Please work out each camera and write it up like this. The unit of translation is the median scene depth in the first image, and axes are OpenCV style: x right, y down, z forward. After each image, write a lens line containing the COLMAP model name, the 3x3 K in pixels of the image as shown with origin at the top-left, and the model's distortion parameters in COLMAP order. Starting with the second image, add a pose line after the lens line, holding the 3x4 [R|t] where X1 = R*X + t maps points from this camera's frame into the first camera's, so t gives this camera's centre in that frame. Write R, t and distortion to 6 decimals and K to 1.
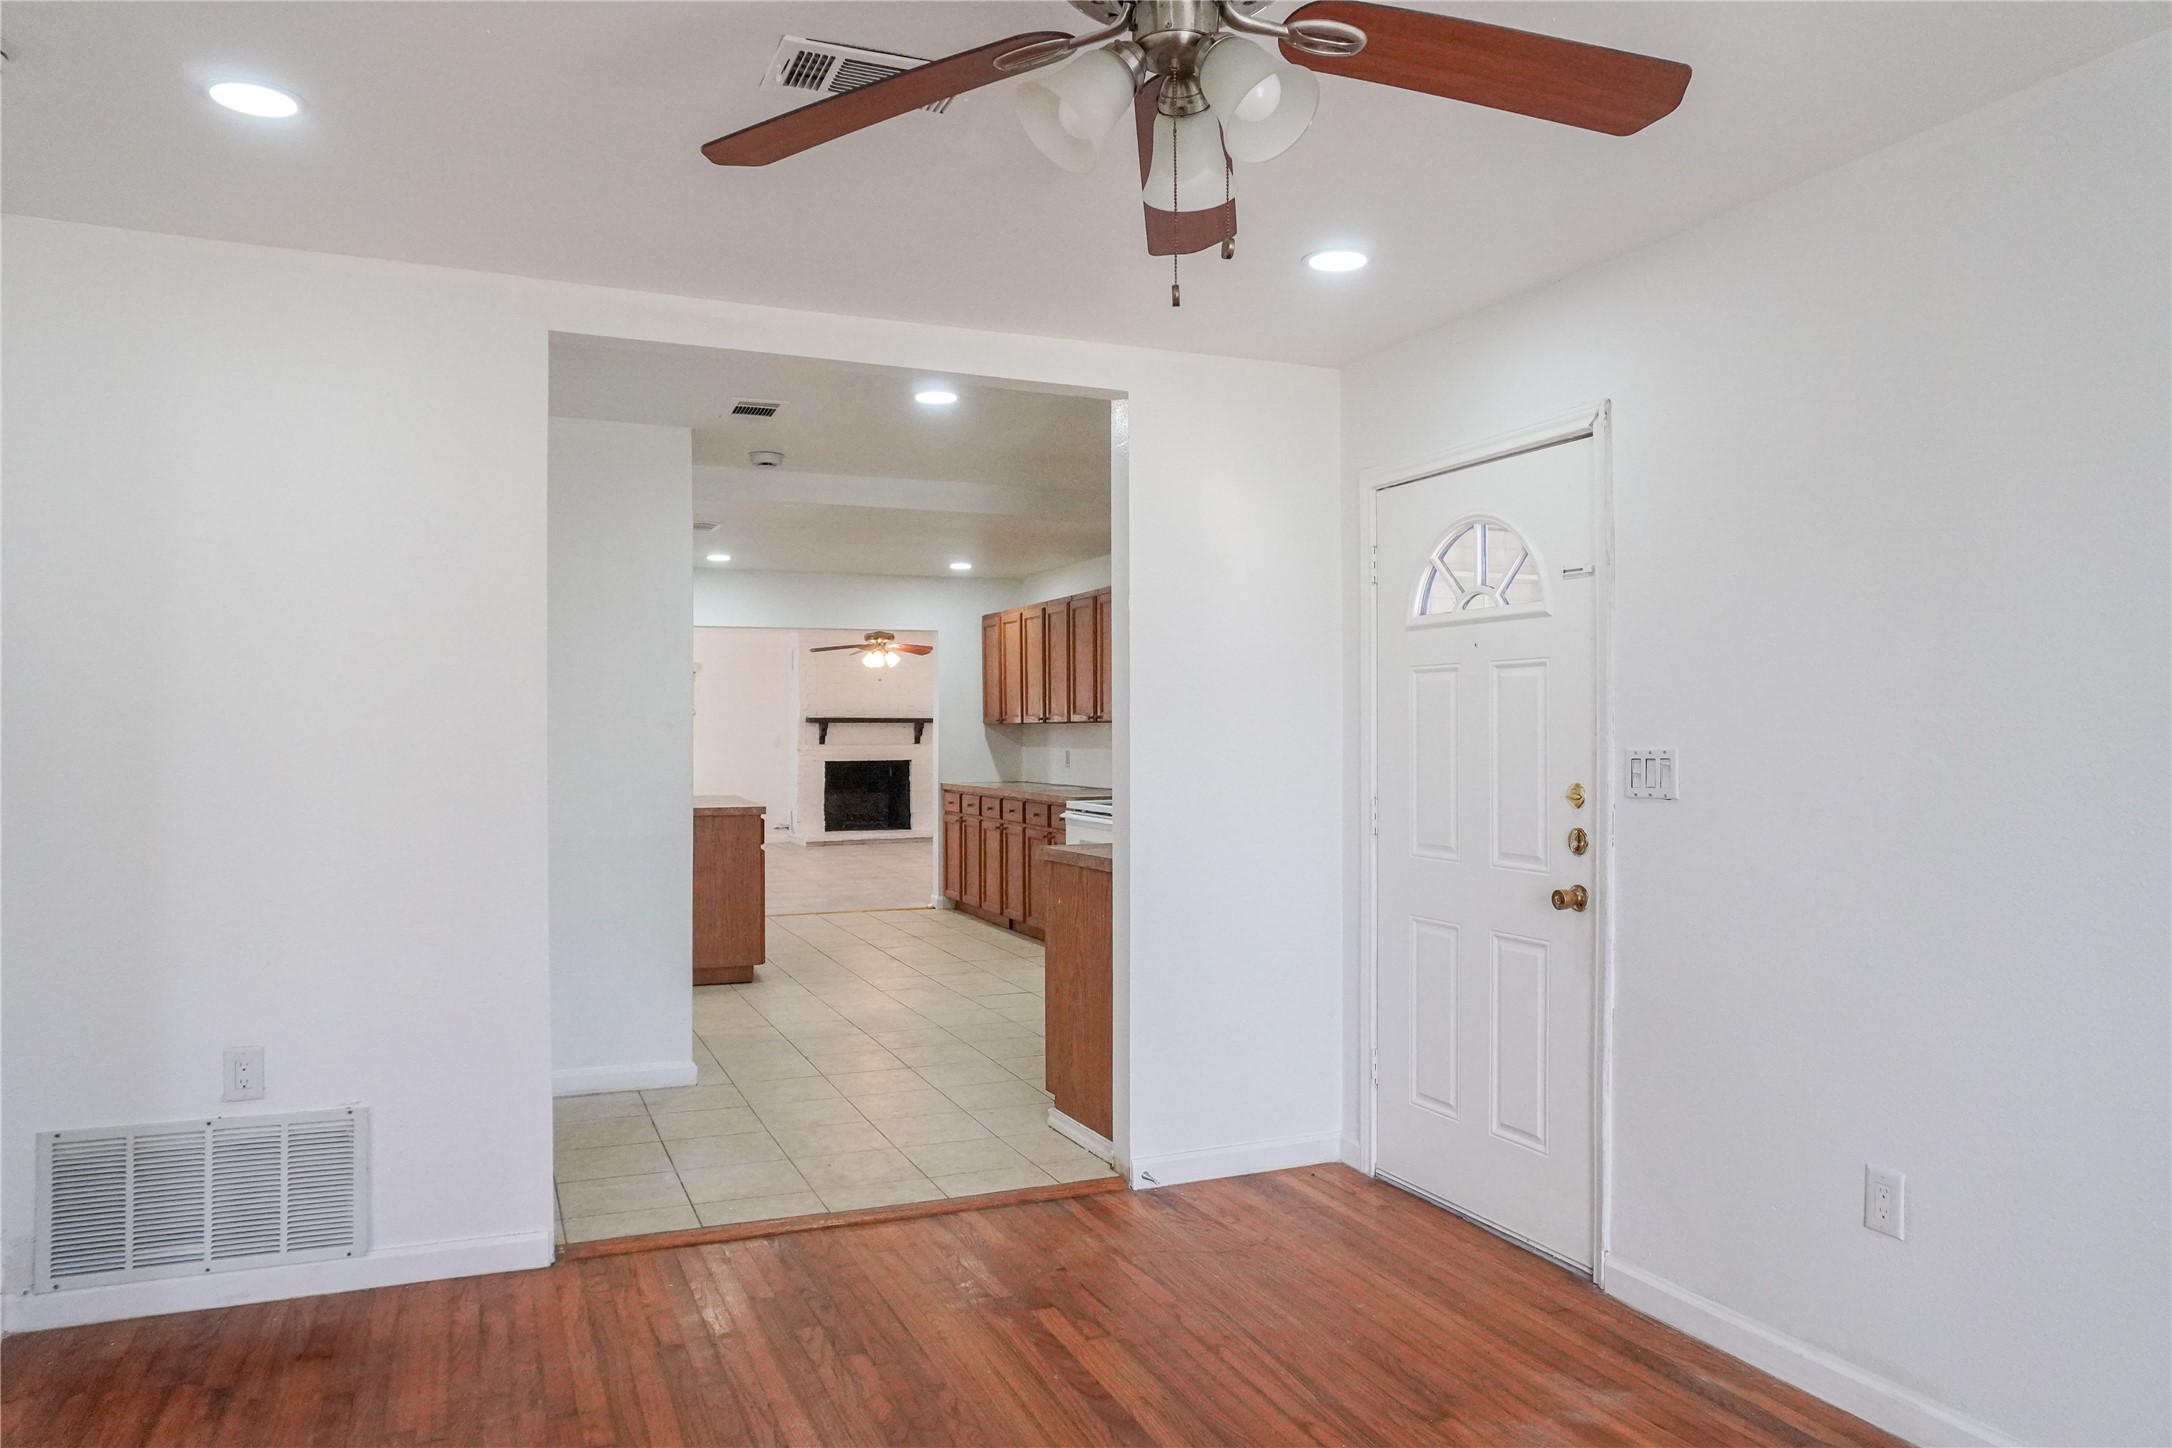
lens RADIAL K [[1466.3, 0, 1086.0], [0, 1466.3, 724.0], [0, 0, 1]] dist [-0.003150, -0.001002]
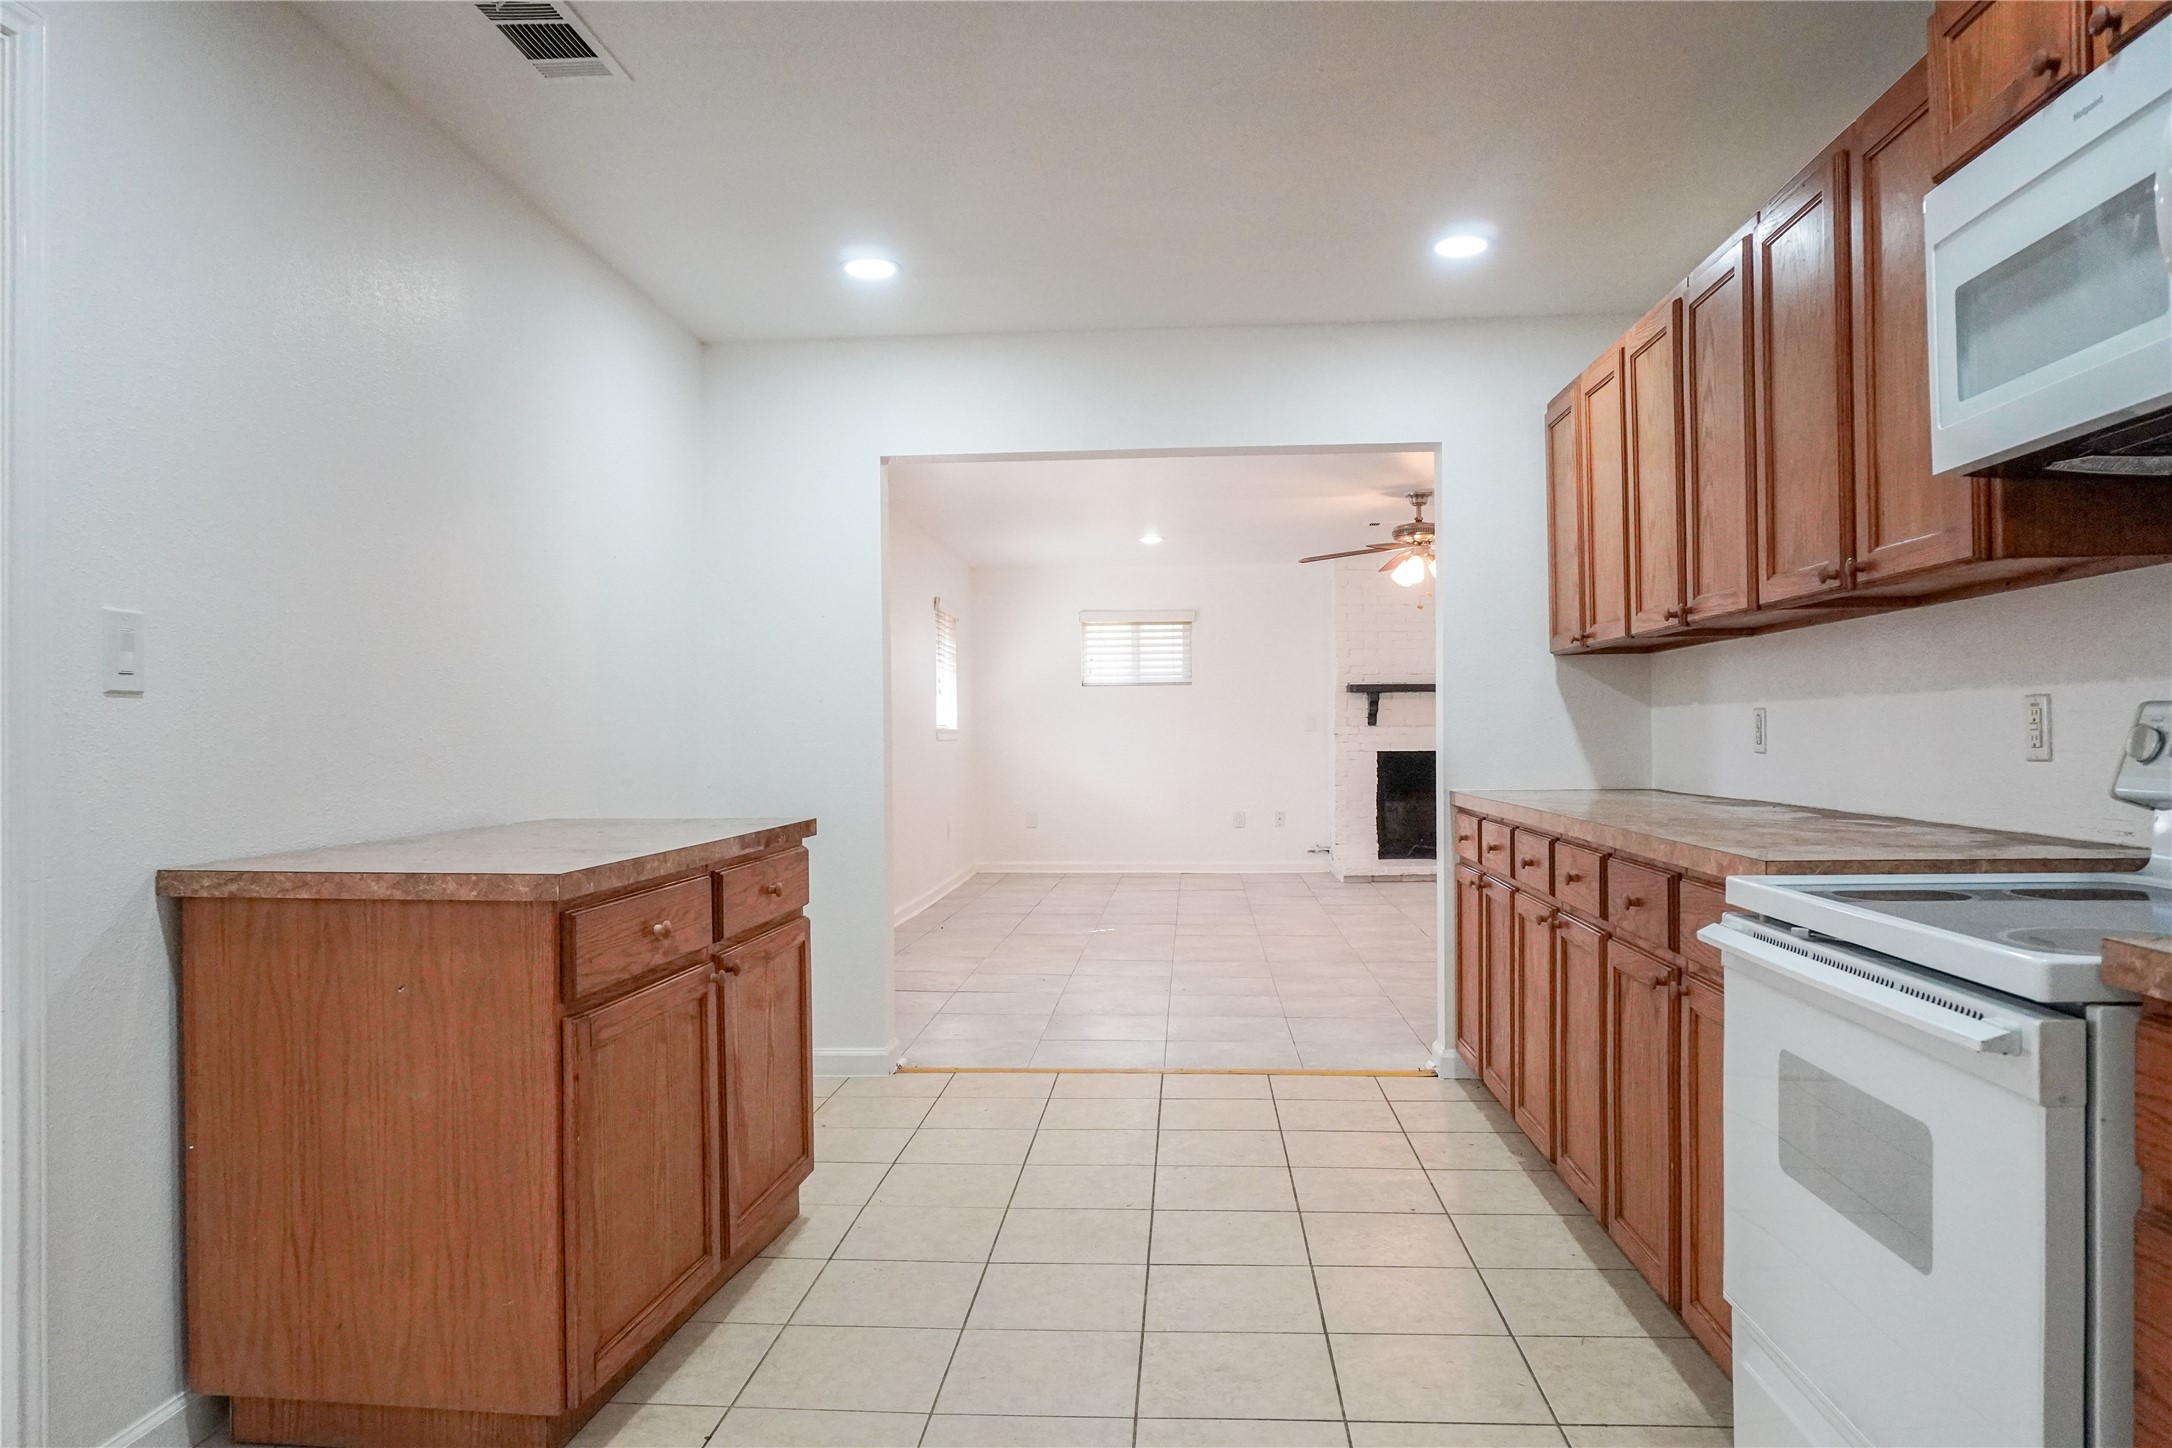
lens RADIAL K [[1466.3, 0, 1086.0], [0, 1466.3, 724.0], [0, 0, 1]] dist [-0.003150, -0.001002]
pose [[0.891664, -0.007121, -0.452641, 0.001586], [0.007633, 0.999971, -0.000696, 0.013010], [0.452633, -0.002834, 0.891693, 0.369237]]
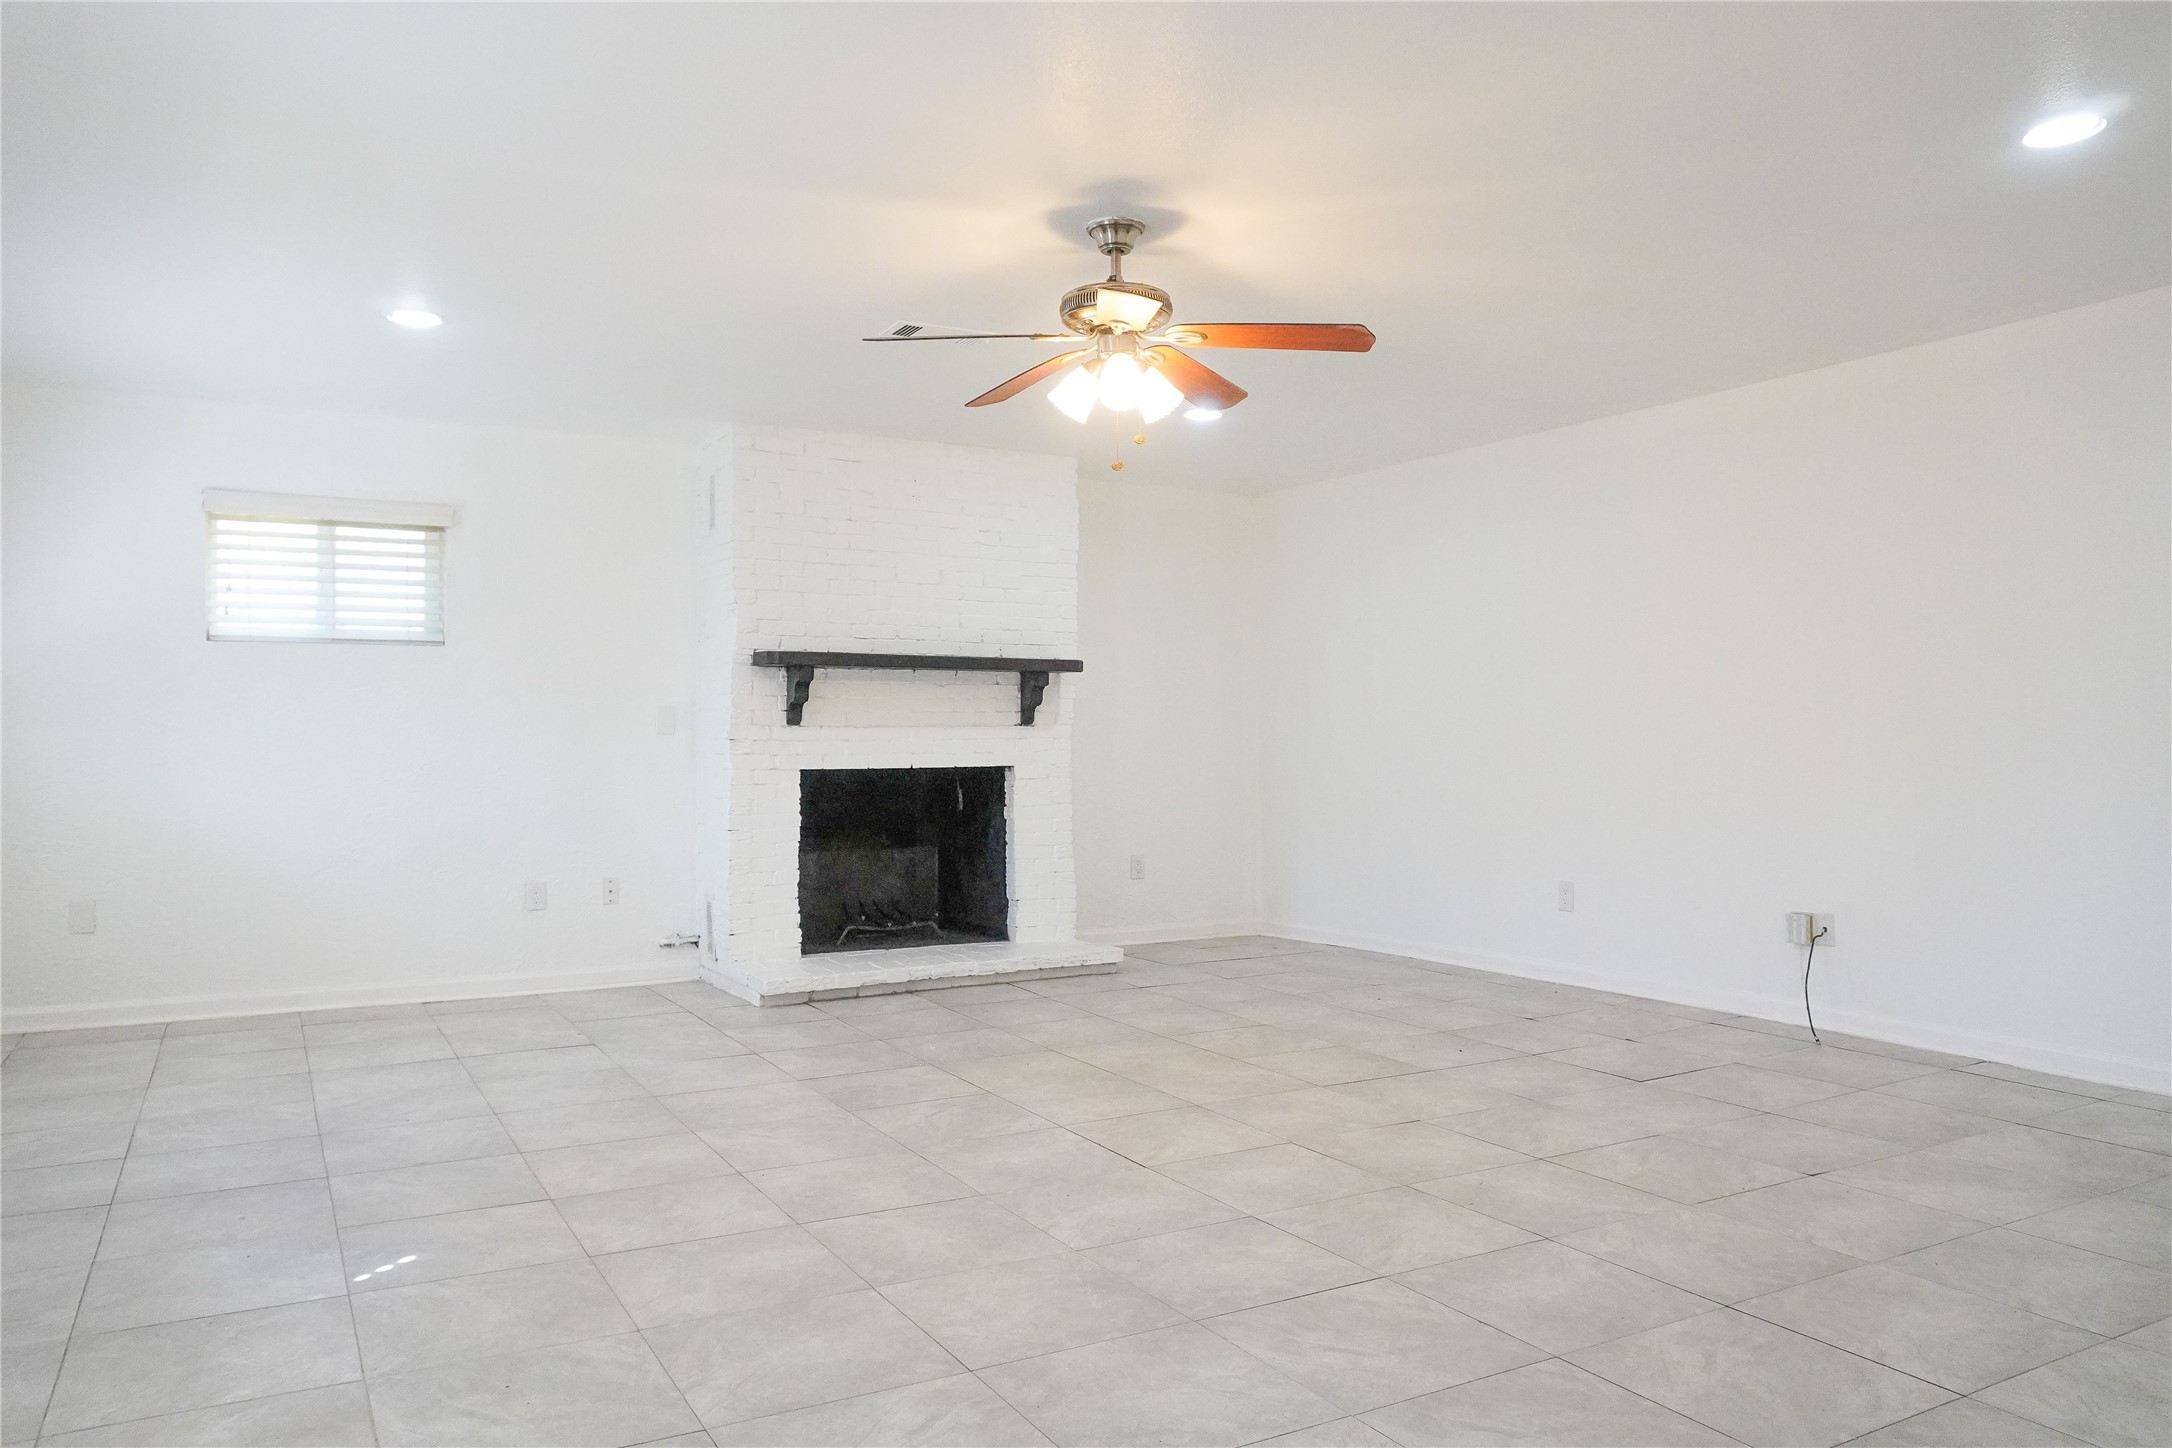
lens RADIAL K [[1495.1, 0, 958.6], [0, 1495.1, 739.1], [0, 0, 1]] dist [0.061732, -0.000247]
pose [[0.998600, 0.000882, 0.052889, -0.161759], [-0.001274, 0.999972, 0.007388, 0.014964], [-0.052881, -0.007446, 0.998573, 0.630112]]
